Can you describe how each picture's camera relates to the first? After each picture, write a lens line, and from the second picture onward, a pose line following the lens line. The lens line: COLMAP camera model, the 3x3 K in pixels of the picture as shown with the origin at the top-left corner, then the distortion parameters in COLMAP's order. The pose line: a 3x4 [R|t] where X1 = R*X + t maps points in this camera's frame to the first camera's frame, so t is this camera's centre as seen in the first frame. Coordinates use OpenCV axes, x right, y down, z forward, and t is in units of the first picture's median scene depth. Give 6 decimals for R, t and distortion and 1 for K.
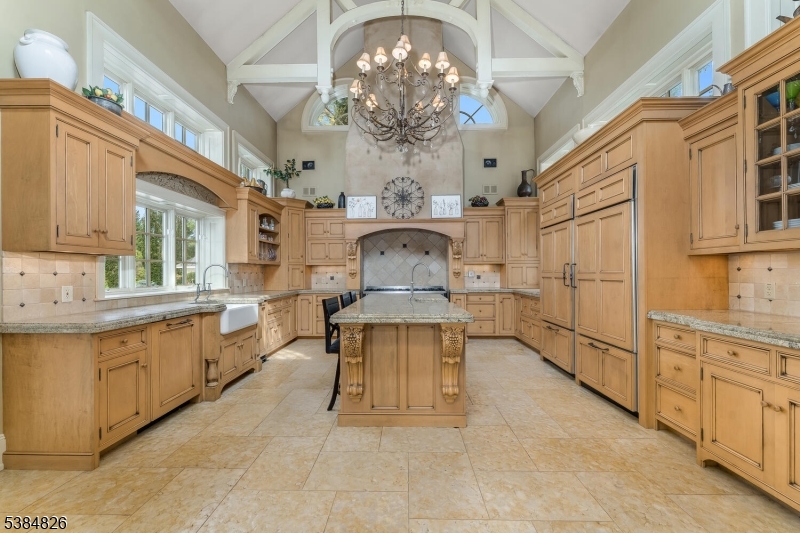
lens RADIAL K [[335.3, 0, 399.3], [0, 335.3, 263.3], [0, 0, 1]] dist [-0.002605, -0.000032]
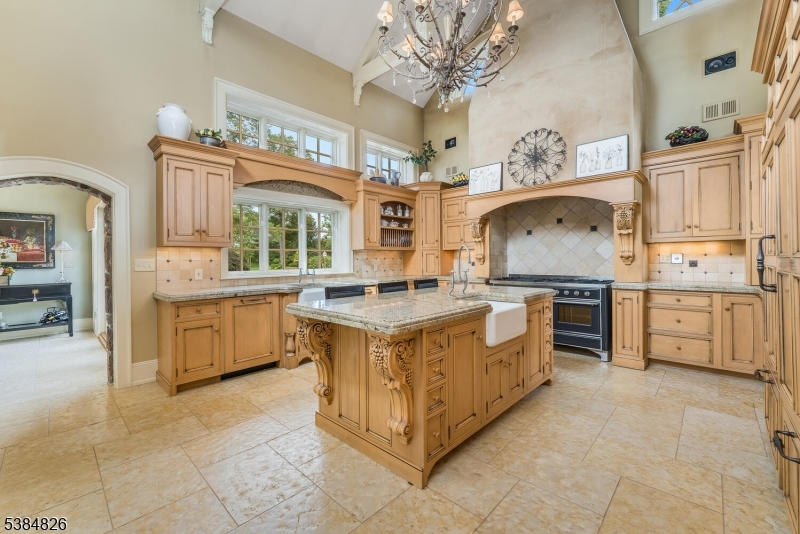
lens RADIAL K [[335.3, 0, 388.7], [0, 335.3, 253.7], [0, 0, 1]] dist [-0.002605, -0.000032]
pose [[0.727416, -0.014066, -0.686052, 0.419703], [0.027530, 0.999583, 0.008695, 0.006645], [0.685644, -0.025212, 0.727500, 0.326869]]
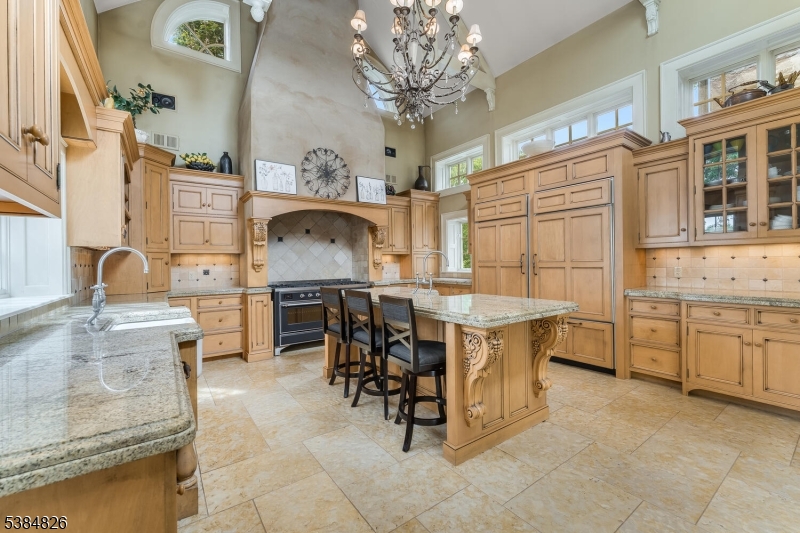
lens RADIAL K [[335.3, 0, 403.4], [0, 335.3, 255.6], [0, 0, 1]] dist [-0.002605, -0.000032]
pose [[0.792186, 0.008780, 0.610217, -0.508748], [-0.009509, 0.999953, -0.002042, 0.012086], [-0.610206, -0.004185, 0.792232, 0.329976]]
